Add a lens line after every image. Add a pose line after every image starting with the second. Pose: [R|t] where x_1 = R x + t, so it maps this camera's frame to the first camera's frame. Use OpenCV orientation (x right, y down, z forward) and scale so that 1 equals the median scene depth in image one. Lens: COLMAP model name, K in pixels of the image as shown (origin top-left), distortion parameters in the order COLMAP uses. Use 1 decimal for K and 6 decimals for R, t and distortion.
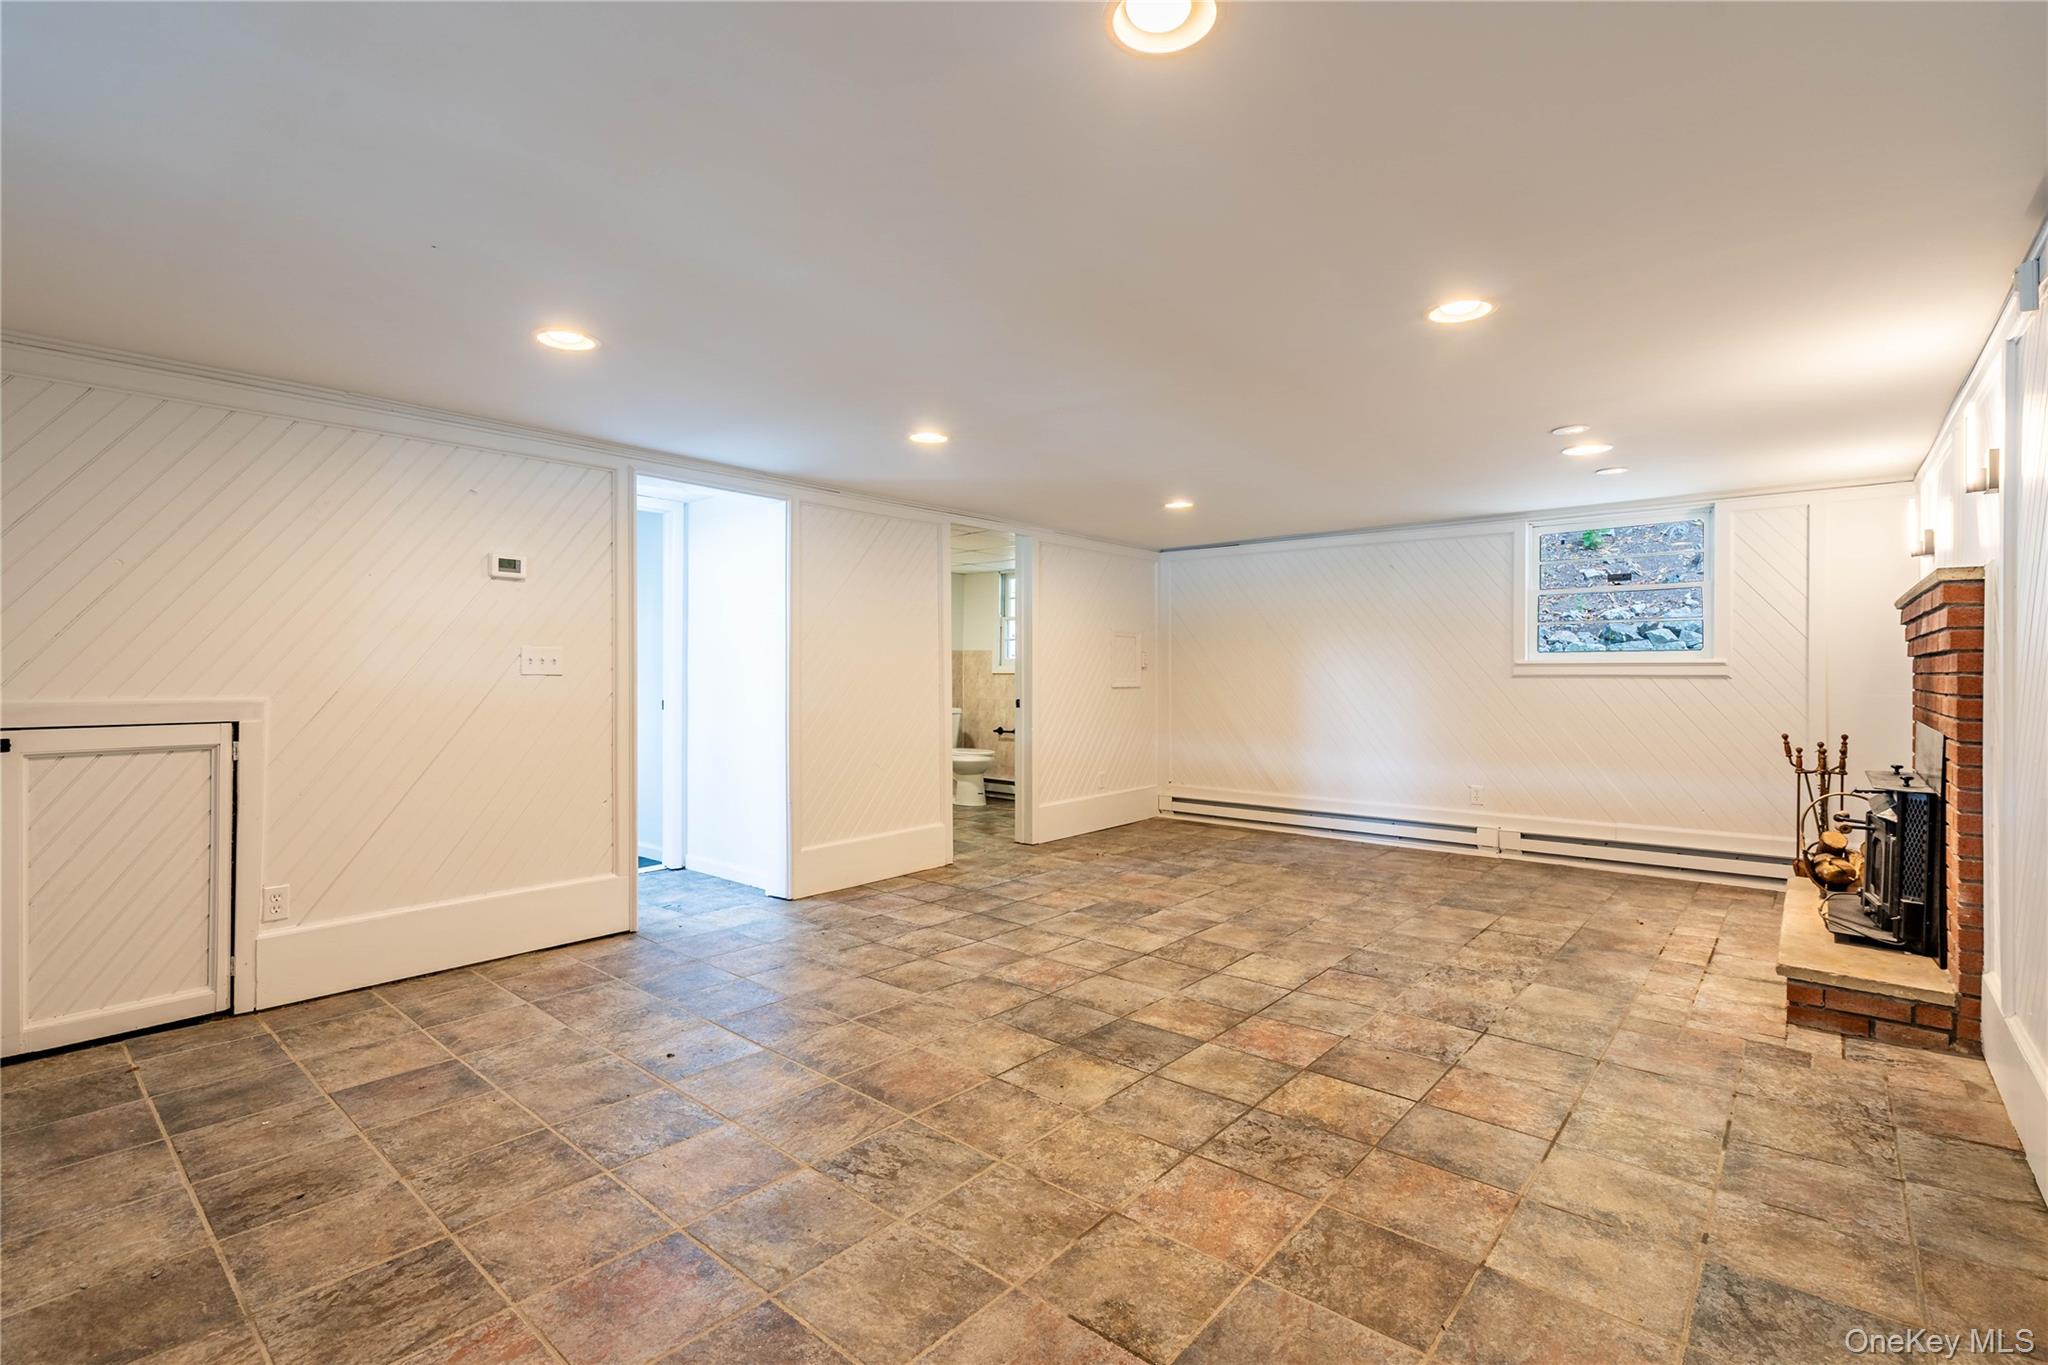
lens RADIAL K [[924.4, 0, 1029.7], [0, 924.4, 679.1], [0, 0, 1]] dist [-0.005845, 0.001306]
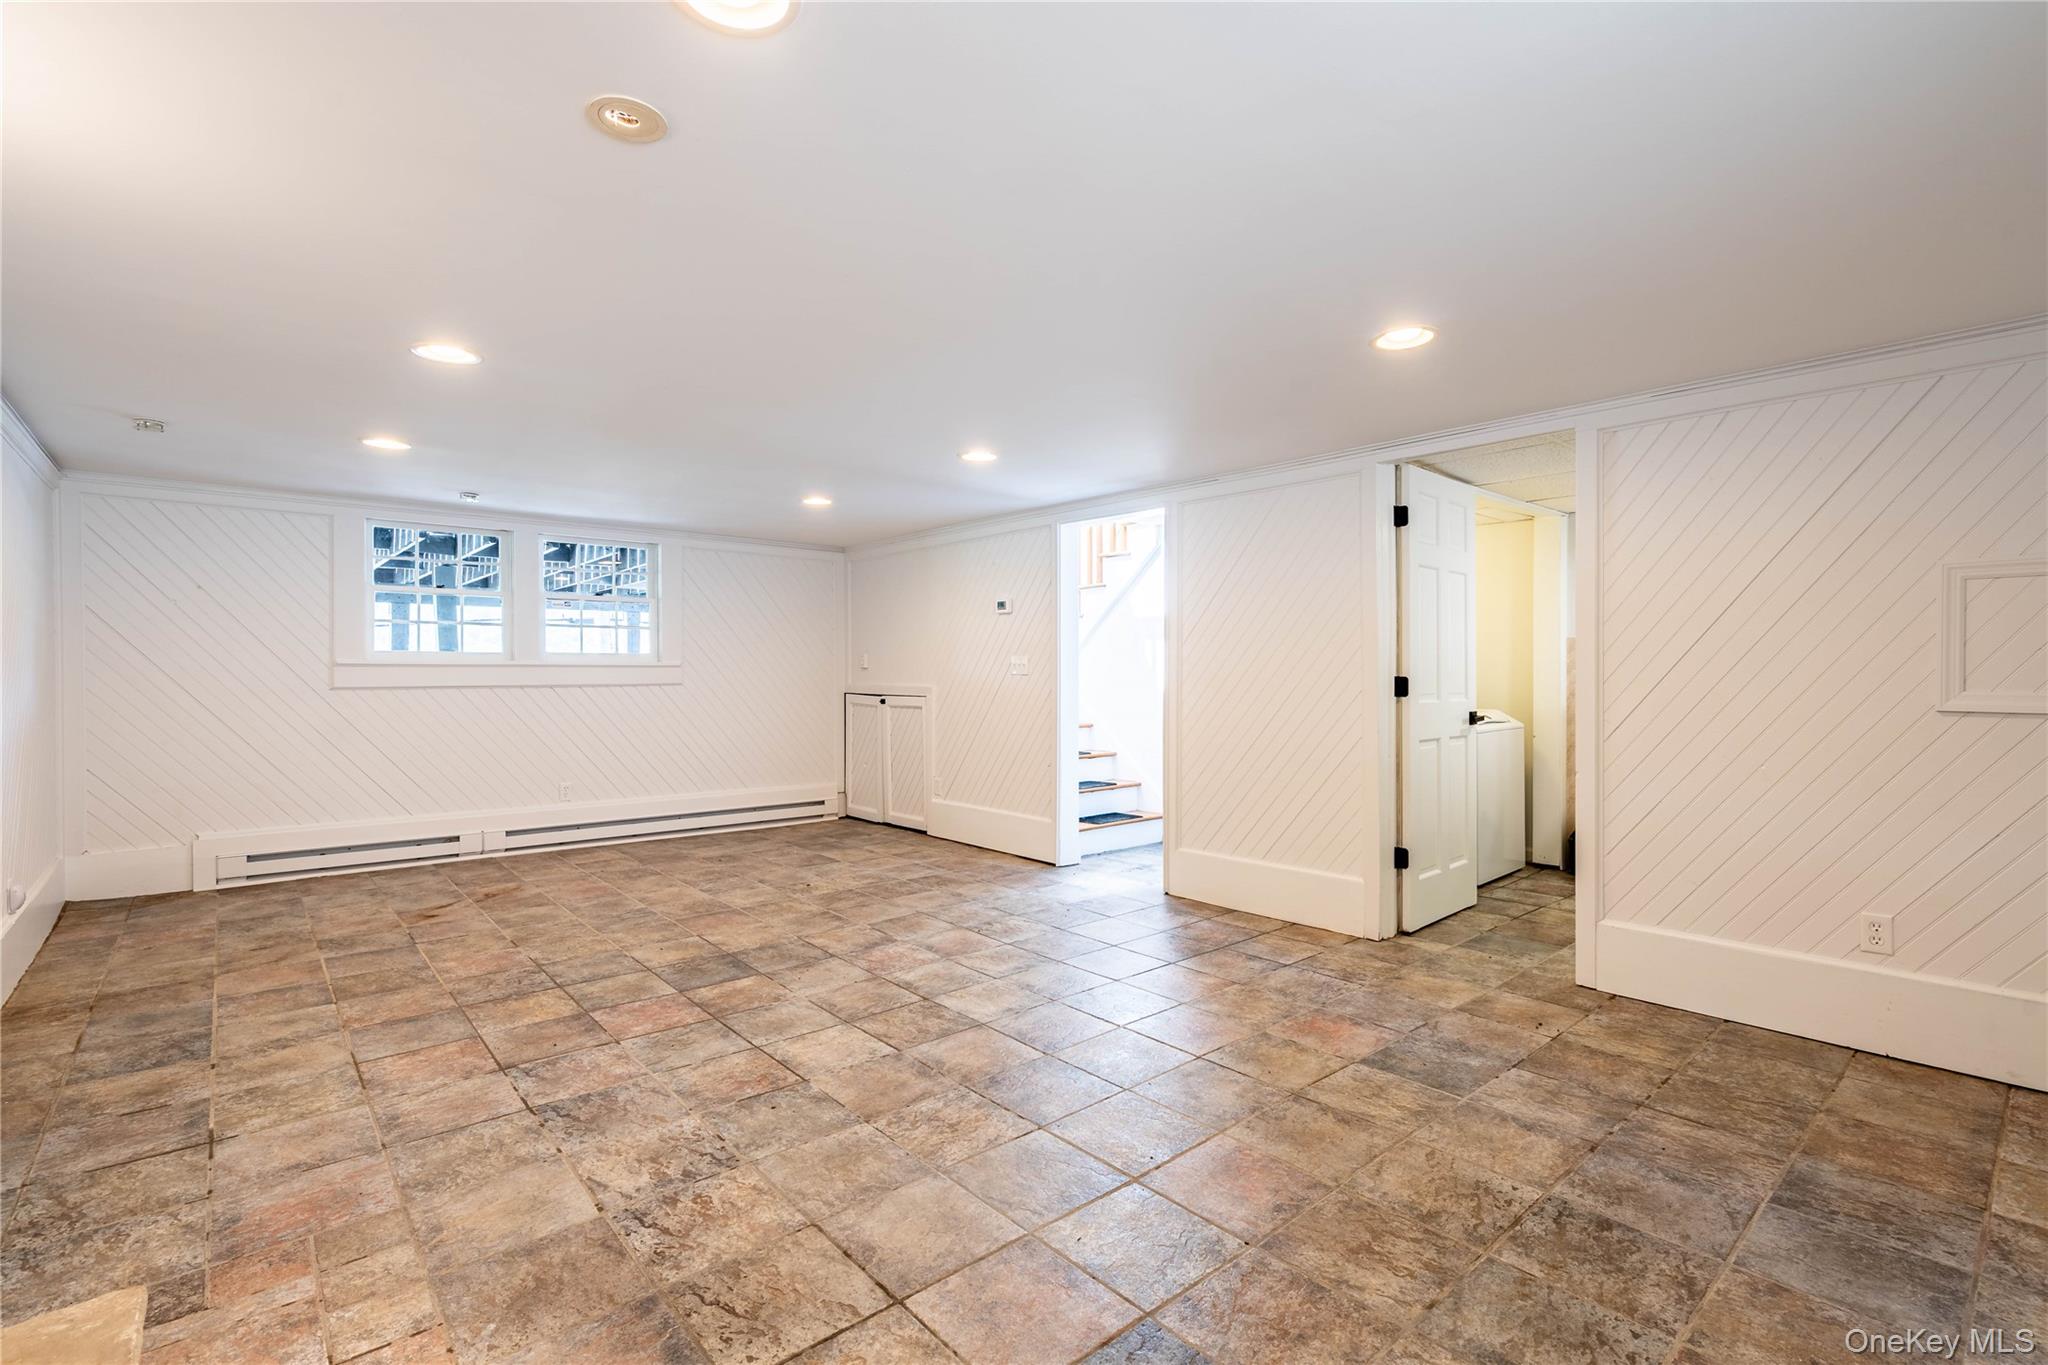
lens RADIAL K [[927.5, 0, 1007.2], [0, 927.5, 654.6], [0, 0, 1]] dist [-0.007195, 0.001960]
pose [[-0.158183, -0.019198, -0.987223, 1.180304], [-0.007066, 0.999807, -0.018310, -0.009621], [0.987384, 0.004079, -0.158288, 1.465788]]
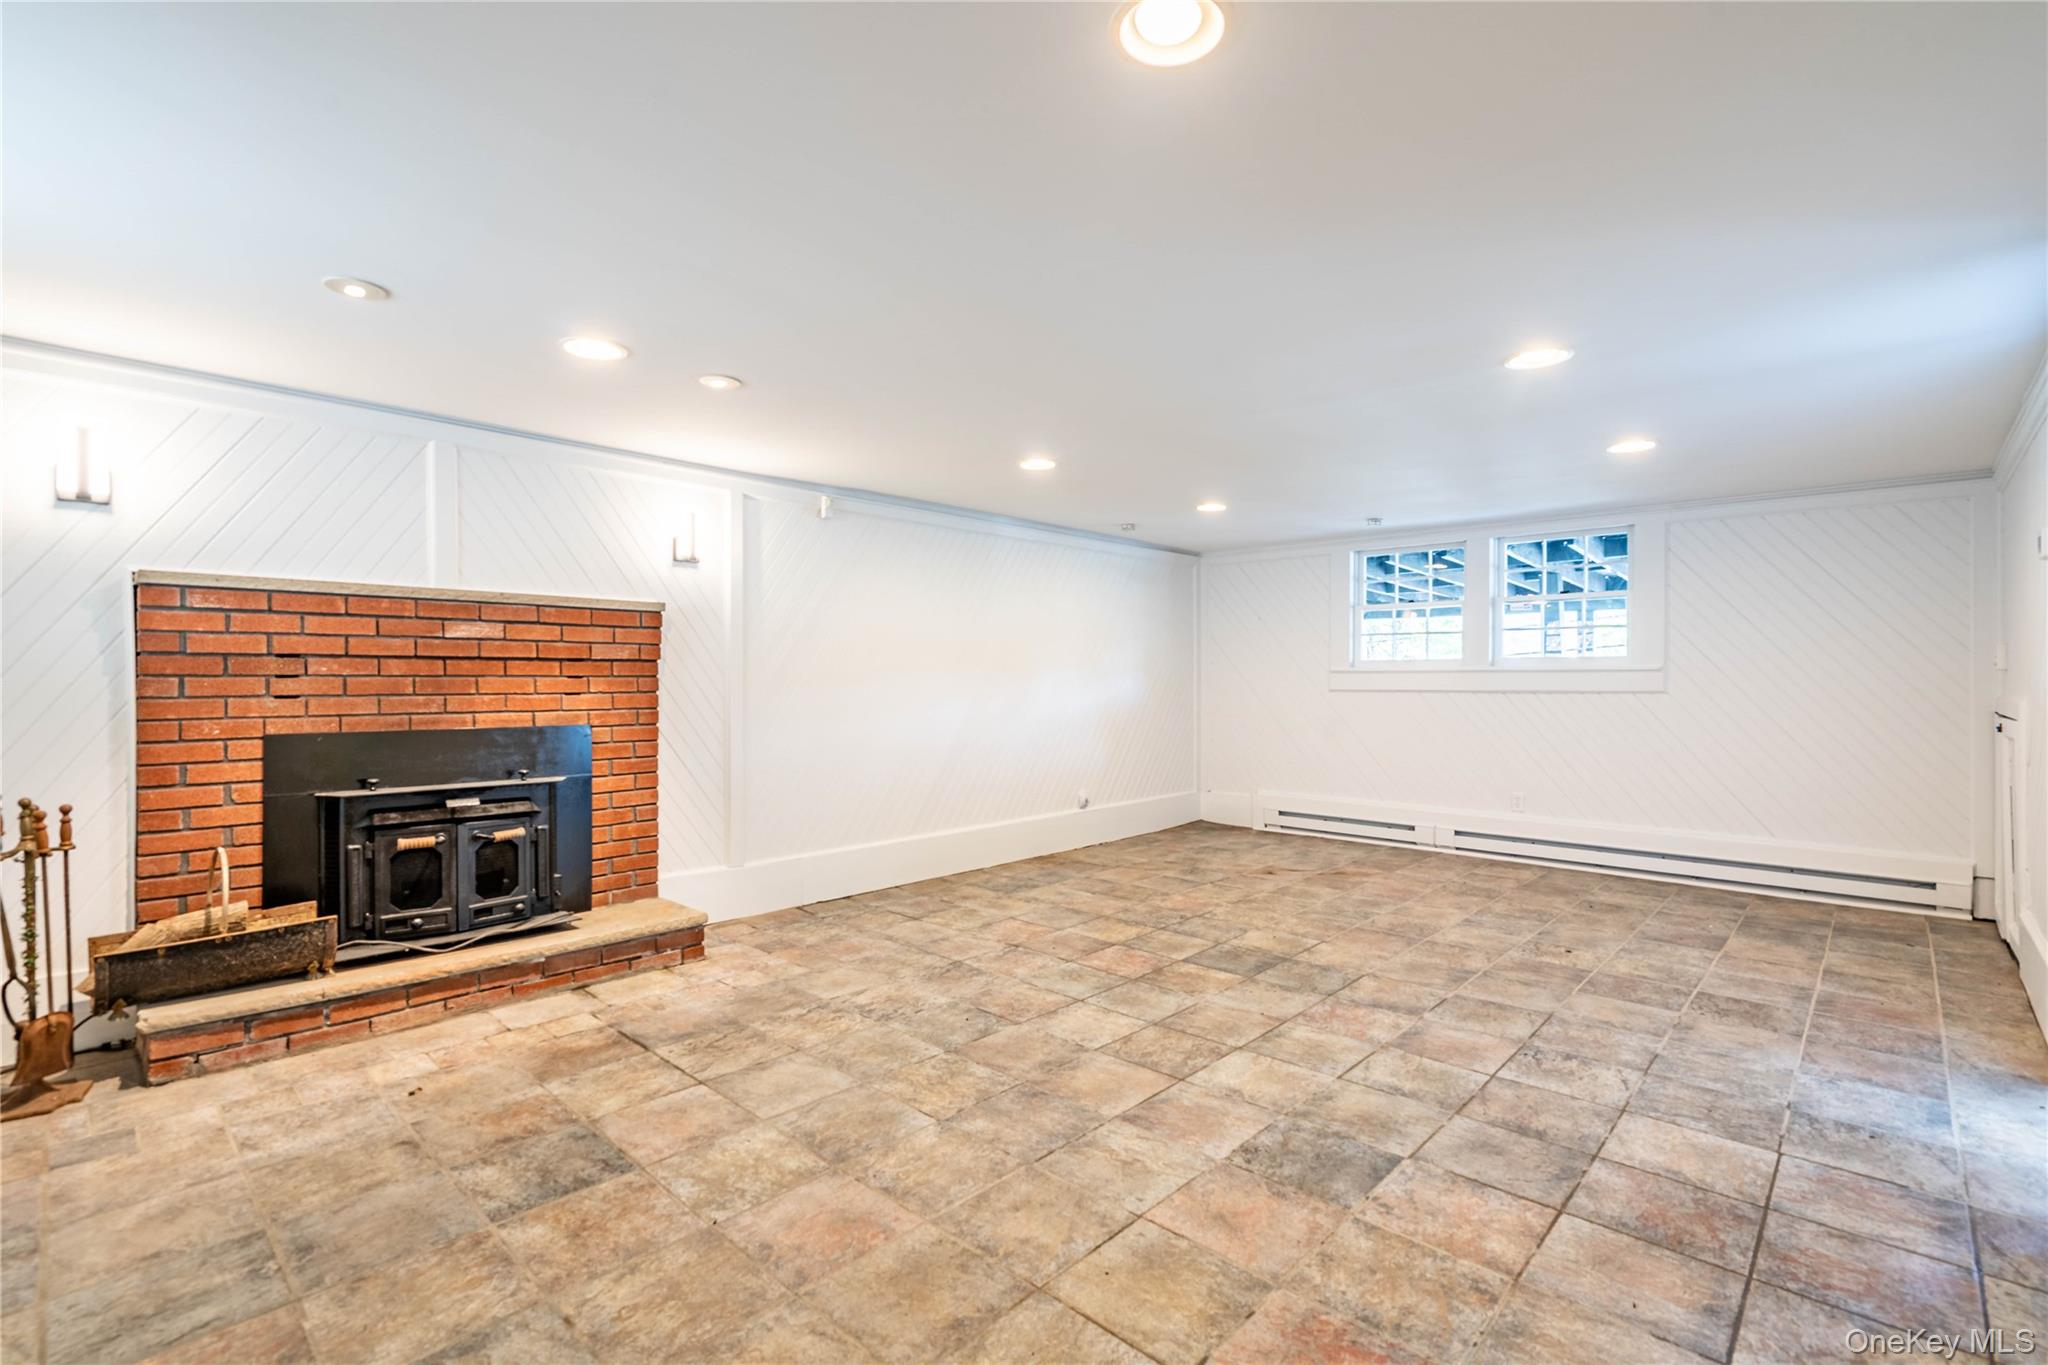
lens RADIAL K [[924.4, 0, 1029.7], [0, 924.4, 679.1], [0, 0, 1]] dist [-0.005845, 0.001306]
pose [[-0.999057, -0.001545, 0.043389, 0.321286], [-0.001234, 0.999973, 0.007212, -0.011666], [-0.043399, 0.007151, -0.999032, 2.133226]]
